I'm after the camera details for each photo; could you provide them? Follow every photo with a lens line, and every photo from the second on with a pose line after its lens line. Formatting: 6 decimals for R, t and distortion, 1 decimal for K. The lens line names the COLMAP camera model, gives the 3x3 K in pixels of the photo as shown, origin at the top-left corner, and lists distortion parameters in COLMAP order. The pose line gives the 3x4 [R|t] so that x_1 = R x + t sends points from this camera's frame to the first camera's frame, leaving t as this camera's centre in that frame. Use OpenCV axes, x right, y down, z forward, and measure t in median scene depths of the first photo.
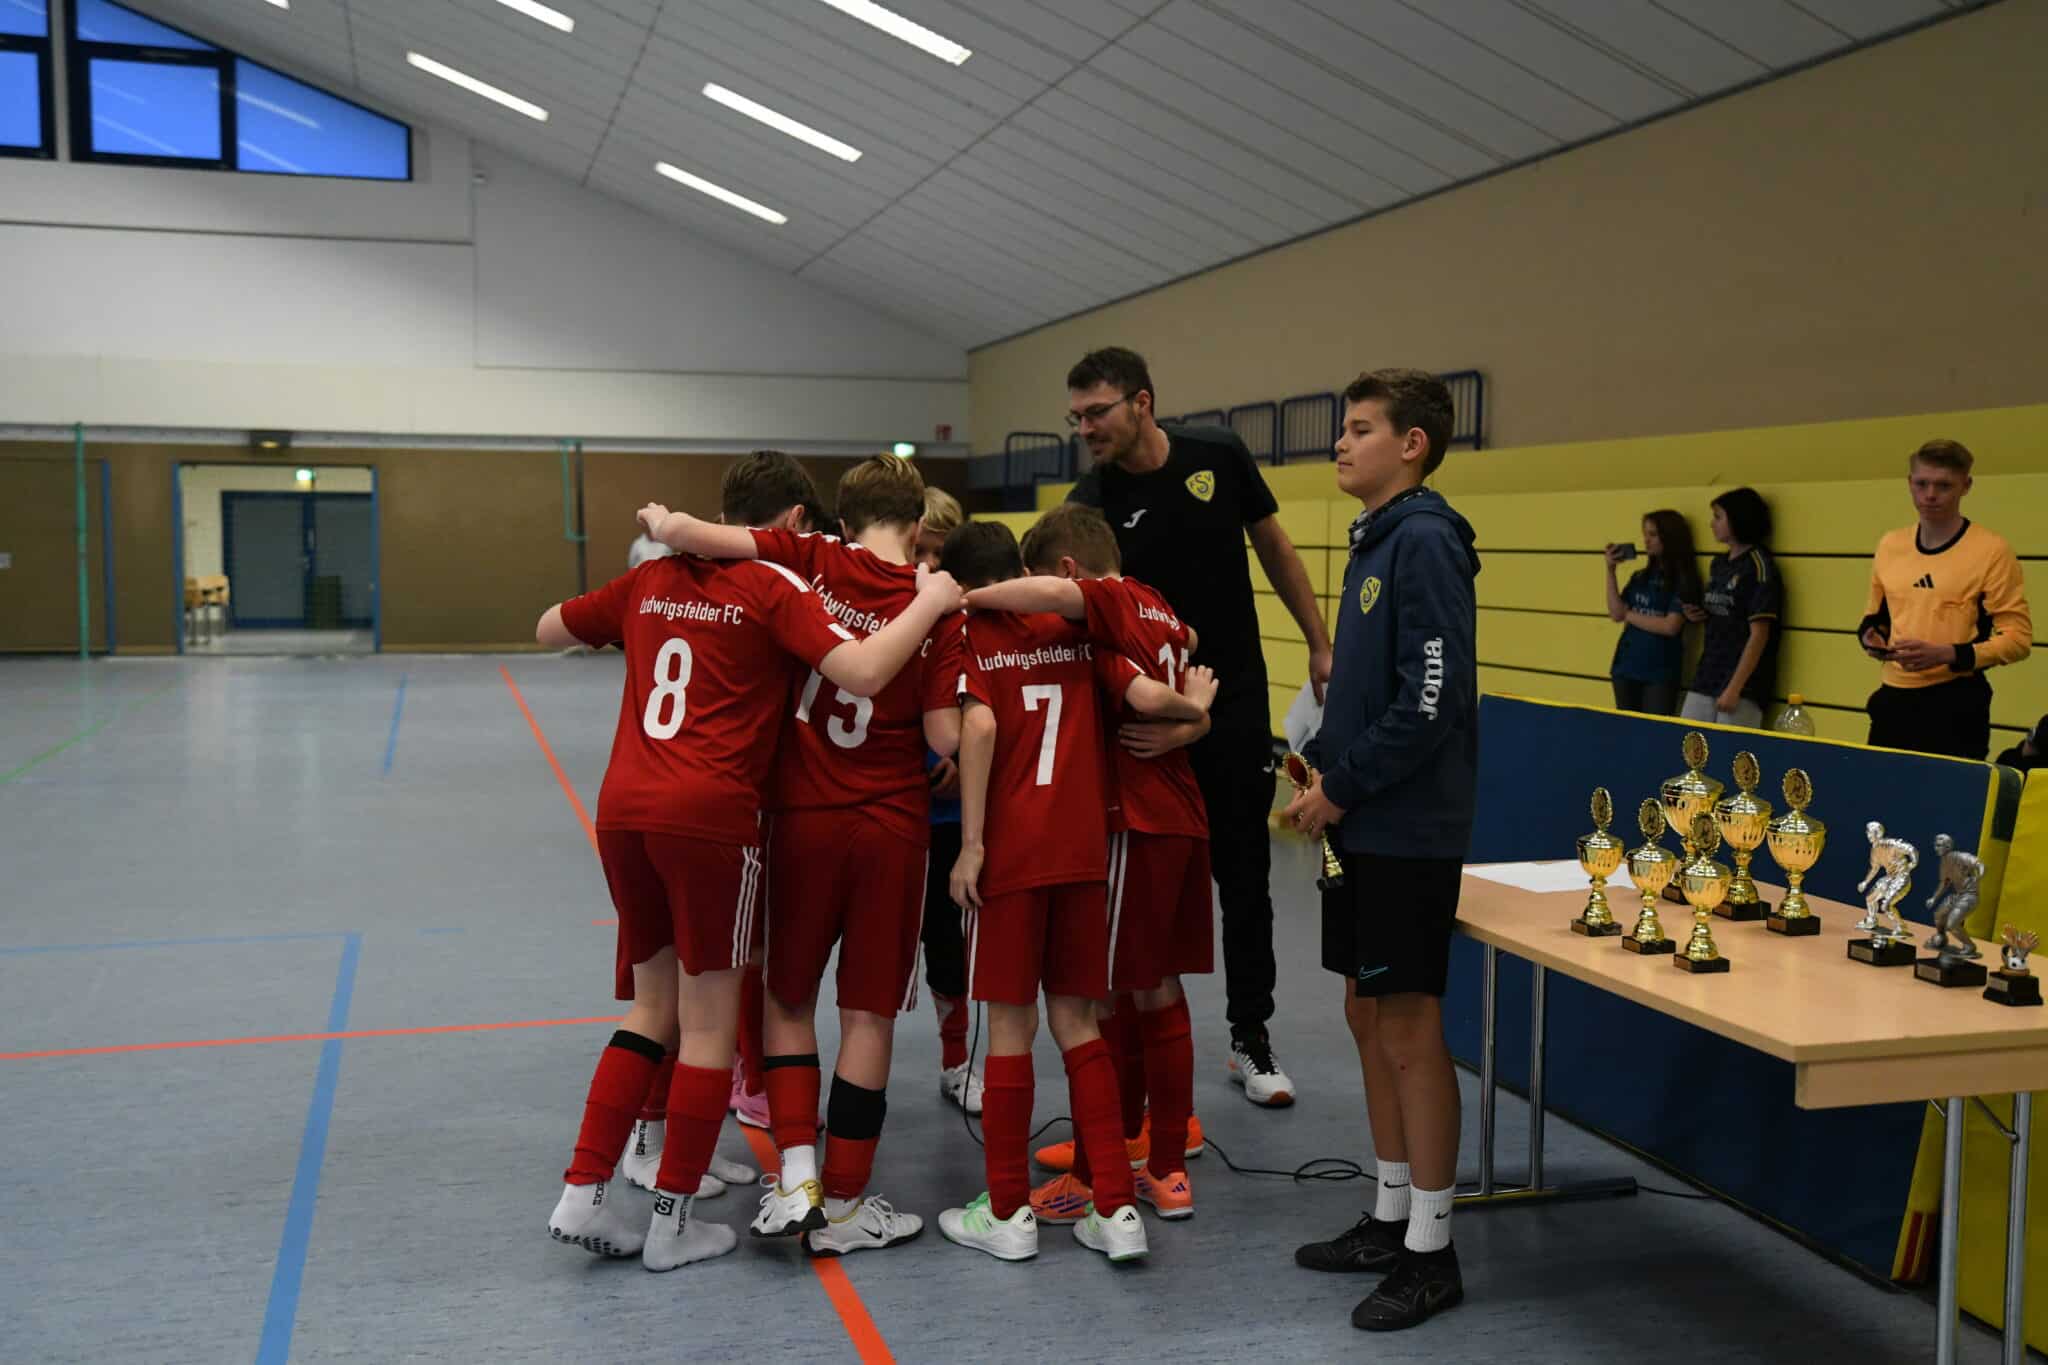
lens RADIAL K [[2016.7, 0, 1024.0], [0, 2016.7, 682.5], [0, 0, 1]] dist [-0.023340, 0.106266]
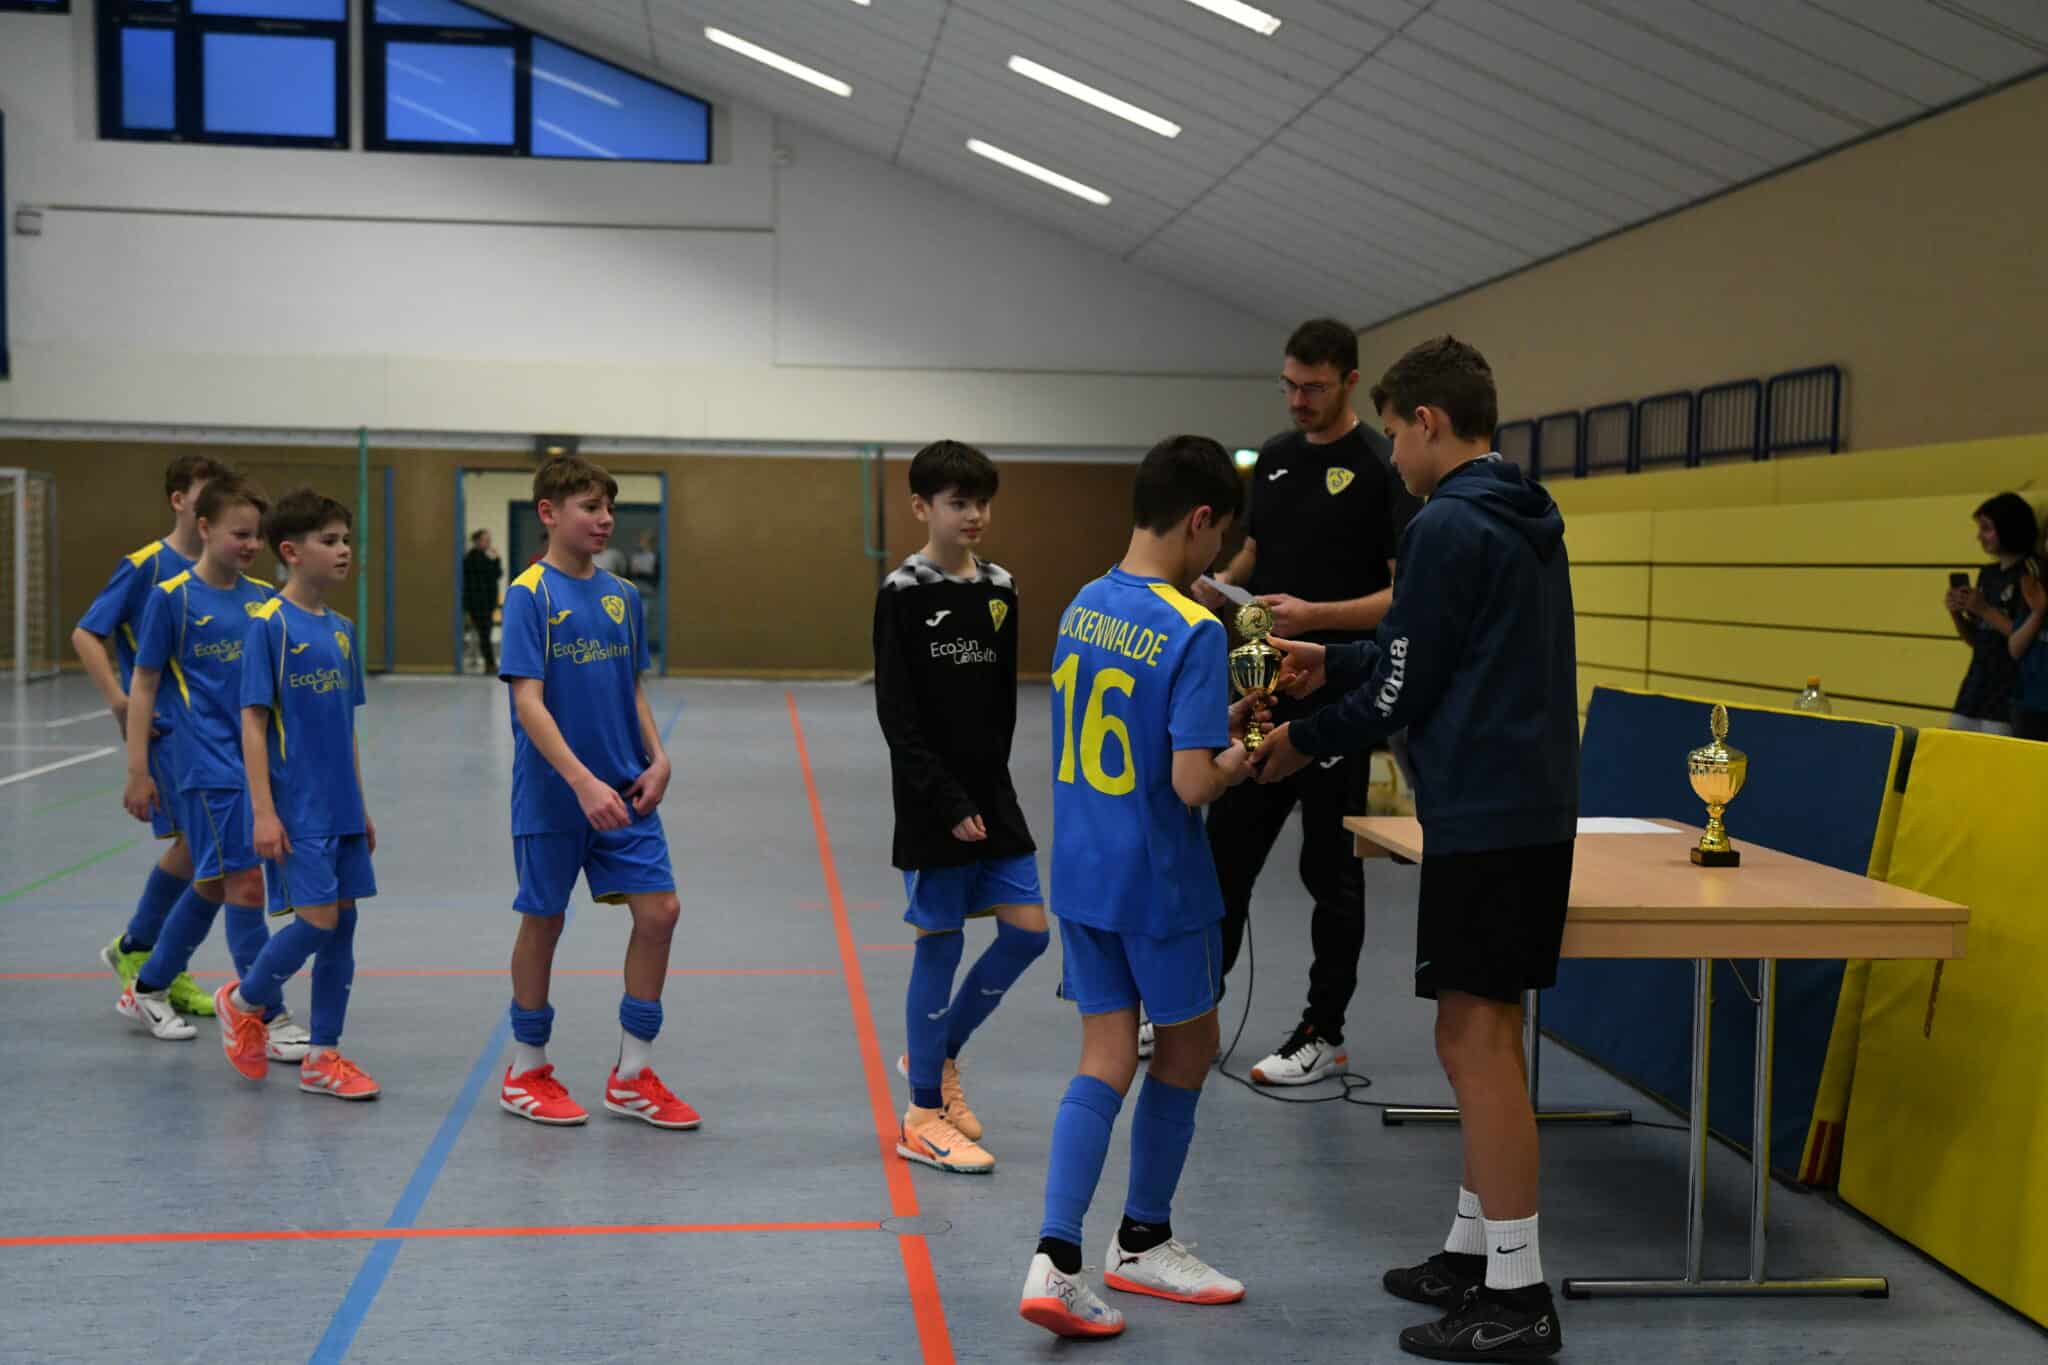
lens RADIAL K [[2528.7, 0, 1024.0], [0, 2528.7, 682.5], [0, 0, 1]] dist [0.056741, 0.062020]
pose [[0.982480, 0.017847, -0.185510, 0.058348], [-0.022974, 0.999410, -0.025524, 0.014134], [0.184945, 0.029339, 0.982311, -0.107851]]
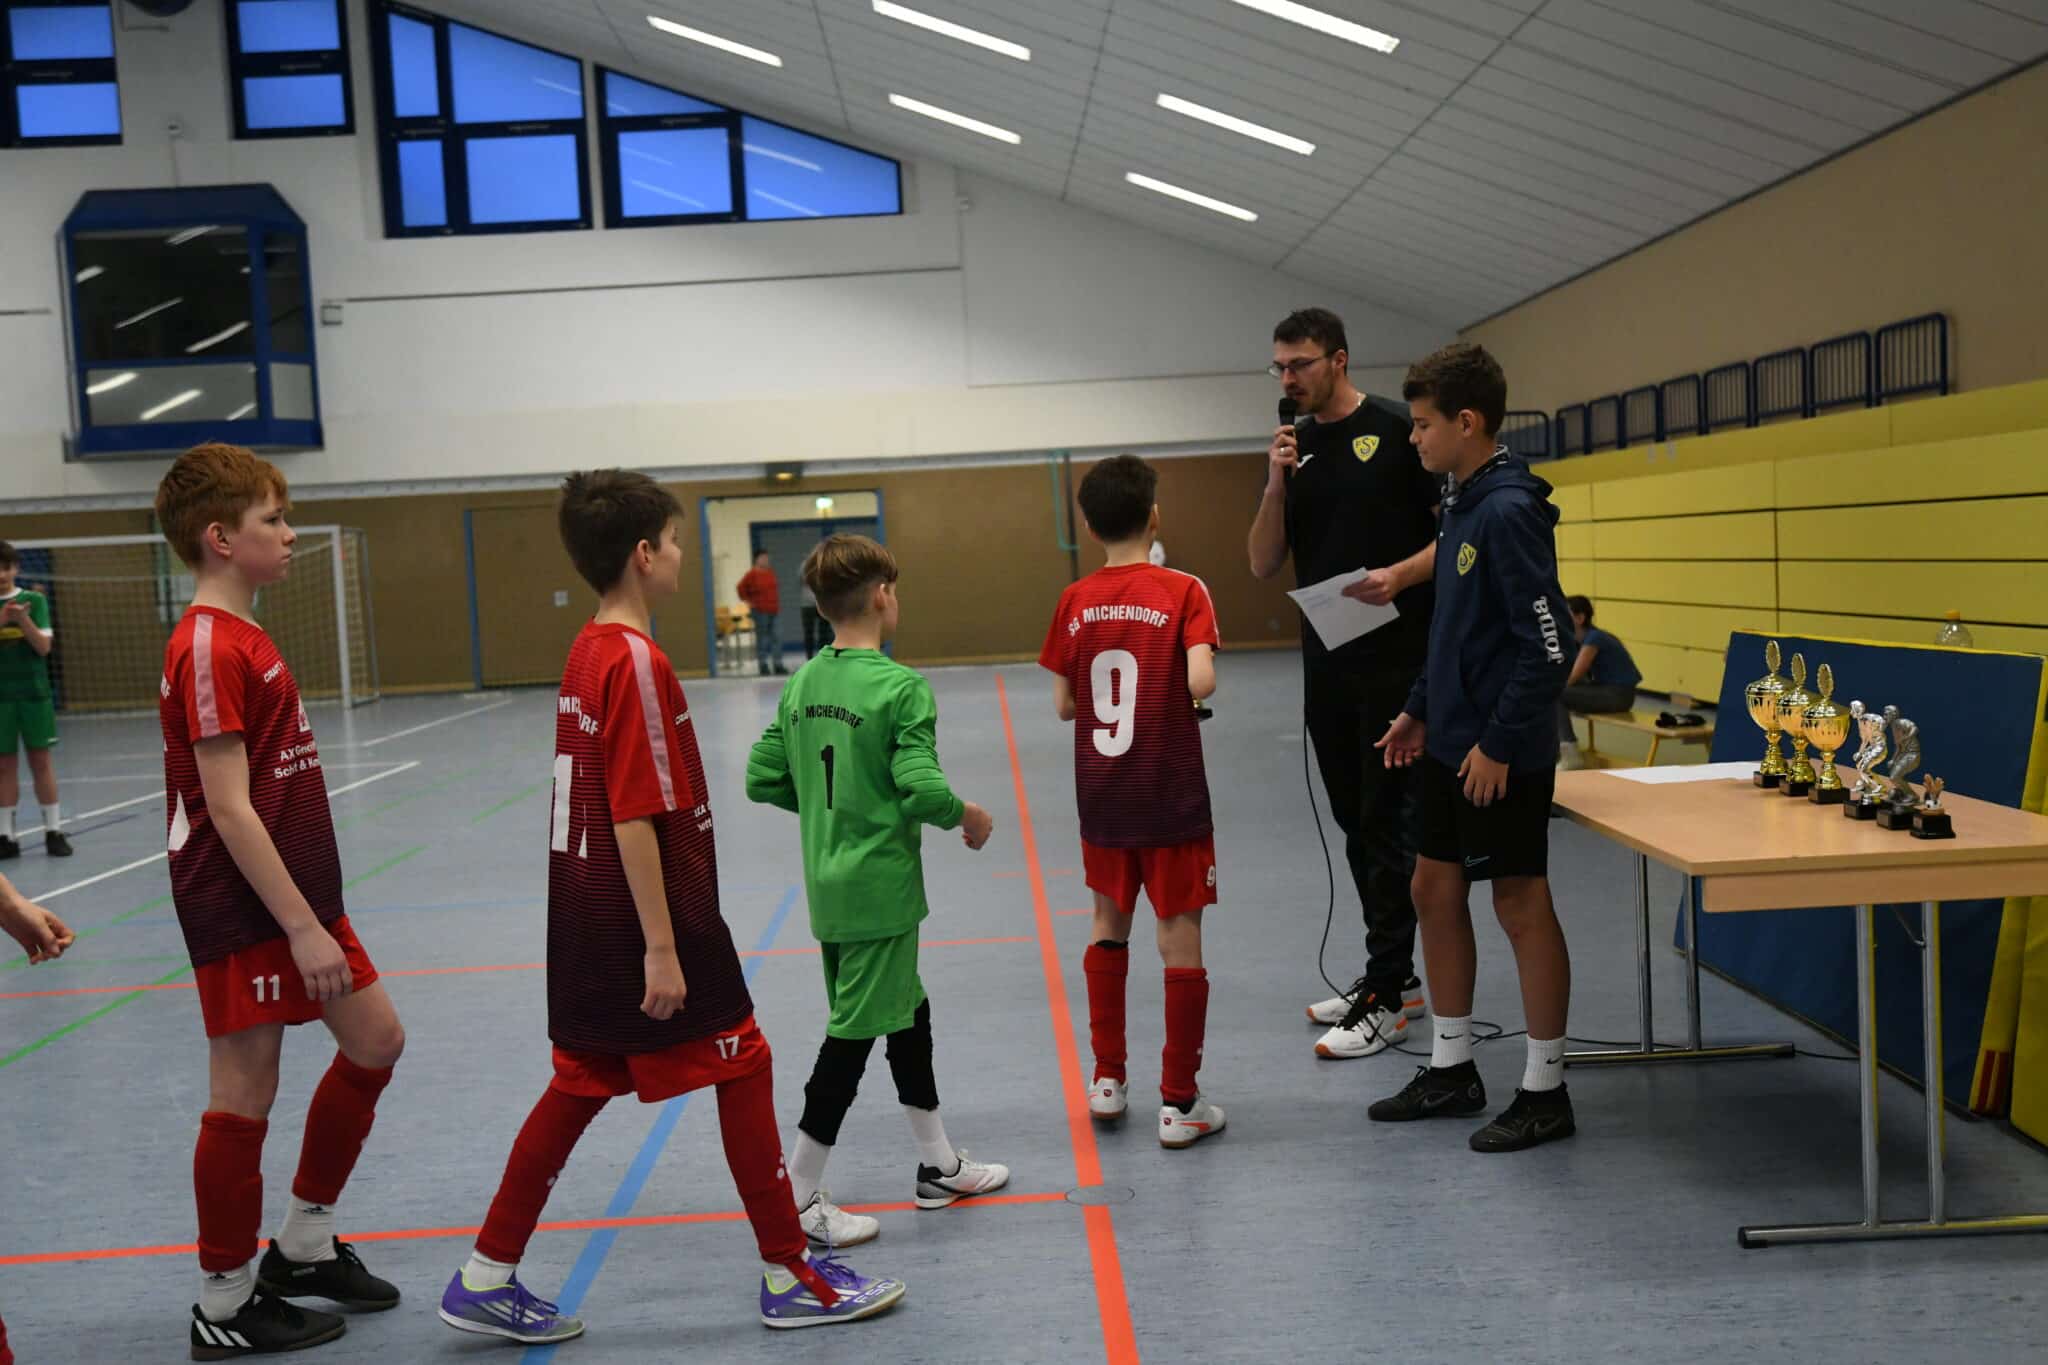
lens RADIAL K [[2193.3, 0, 1024.0], [0, 2193.3, 682.5], [0, 0, 1]] dist [-0.001612, 0.128733]
pose [[0.961458, -0.040464, -0.271958, 0.058480], [0.038263, 0.999178, -0.013393, 0.011046], [0.272277, 0.002471, 0.962216, -0.077202]]
